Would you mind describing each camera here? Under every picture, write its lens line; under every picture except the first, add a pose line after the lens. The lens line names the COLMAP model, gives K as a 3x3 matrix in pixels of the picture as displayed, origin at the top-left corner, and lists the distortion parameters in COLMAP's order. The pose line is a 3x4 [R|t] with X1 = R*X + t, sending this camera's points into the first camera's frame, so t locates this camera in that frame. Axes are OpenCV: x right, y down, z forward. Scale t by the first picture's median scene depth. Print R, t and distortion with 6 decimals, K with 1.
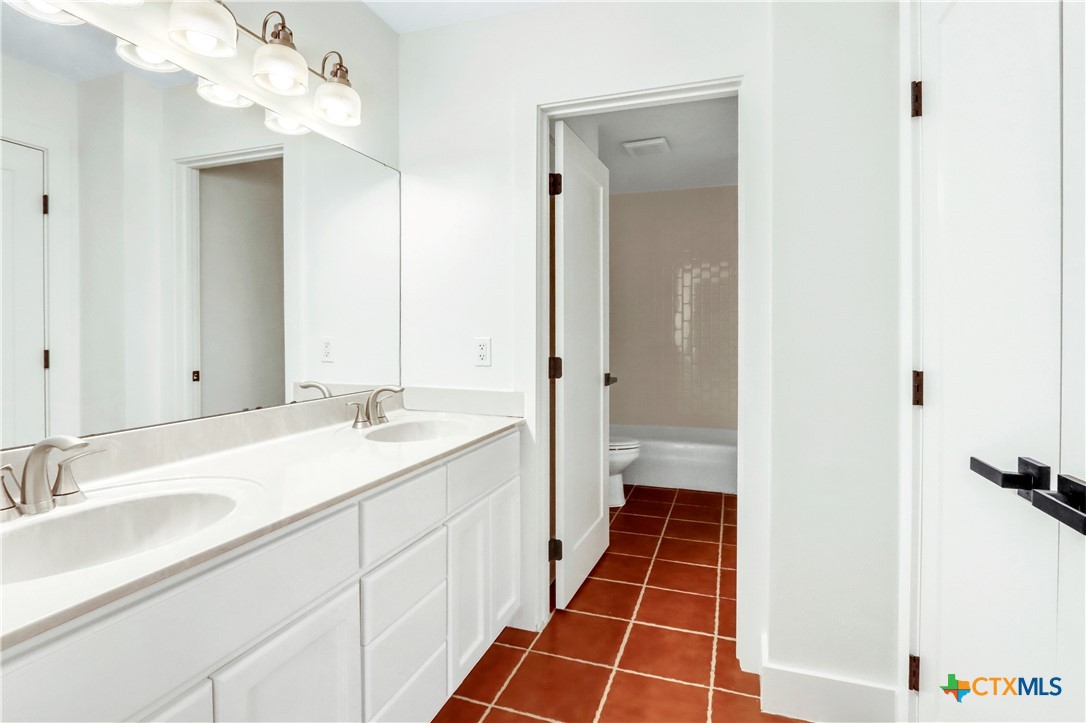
lens RADIAL K [[513.0, 0, 548.8], [0, 513.0, 356.4], [0, 0, 1]] dist [-0.018943, 0.002328]
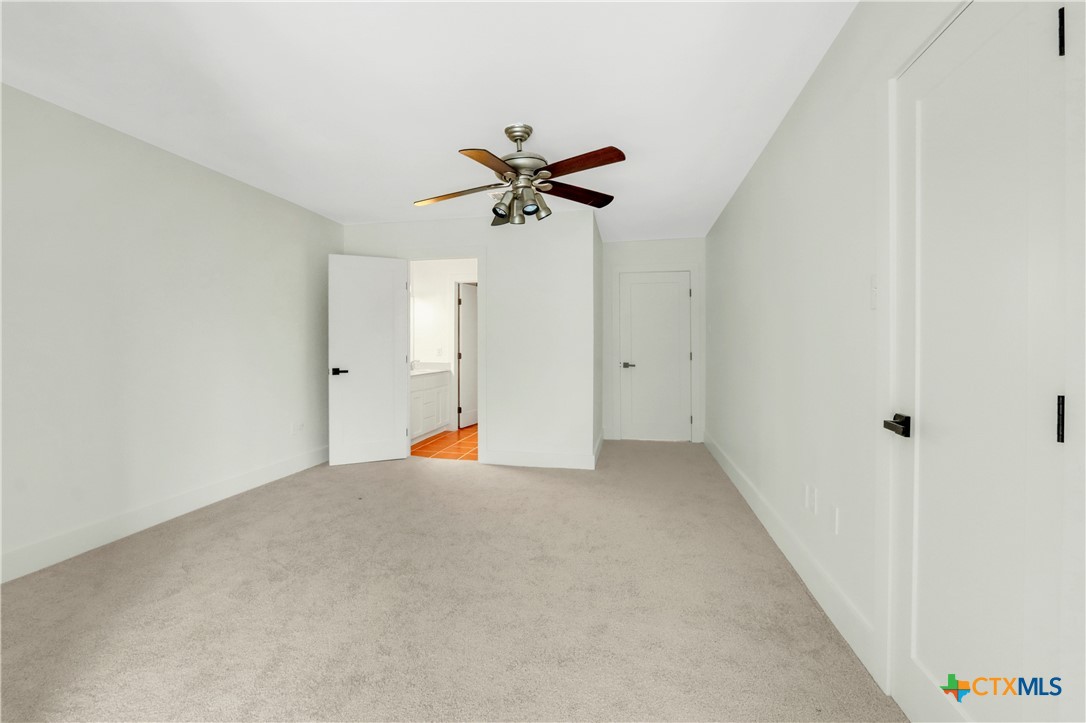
lens RADIAL K [[513.0, 0, 541.9], [0, 513.0, 359.0], [0, 0, 1]] dist [-0.018943, 0.002328]
pose [[0.983195, -0.000340, 0.182558, -0.073299], [0.001744, 0.999970, -0.007530, 0.071166], [-0.182550, 0.007722, 0.983166, -2.509086]]
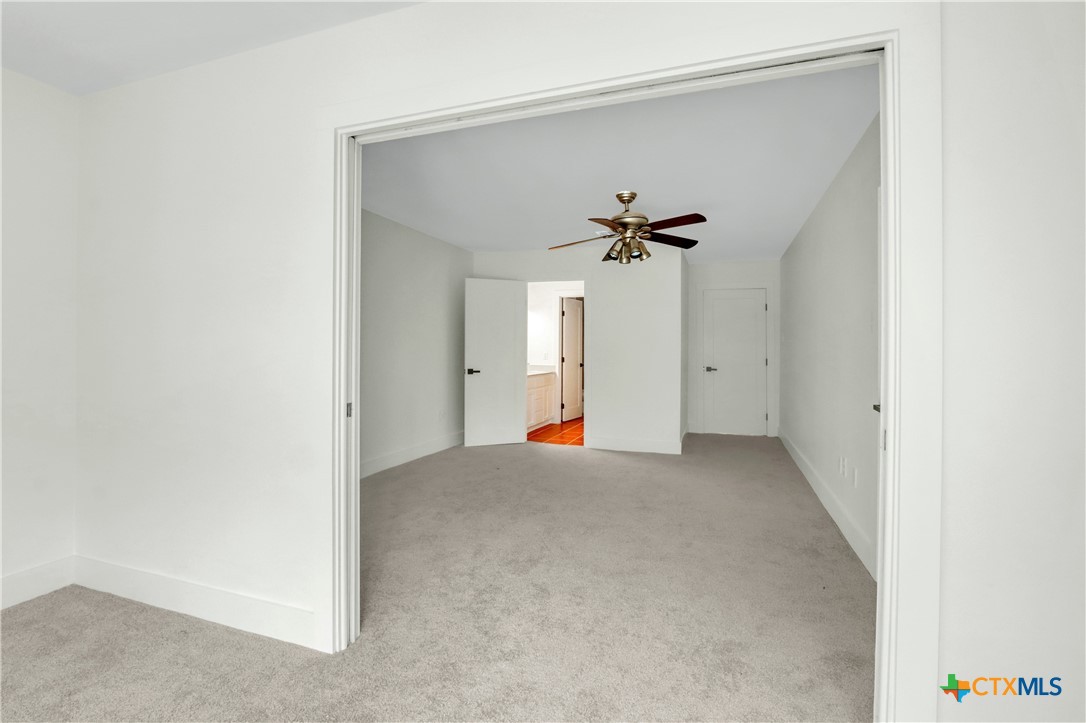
lens RADIAL K [[513.0, 0, 550.2], [0, 513.0, 351.8], [0, 0, 1]] dist [-0.018943, 0.002328]
pose [[0.999136, 0.010008, 0.040330, -0.253109], [-0.008889, 0.999573, -0.027838, 0.074117], [-0.040591, 0.027455, 0.998799, -3.059585]]
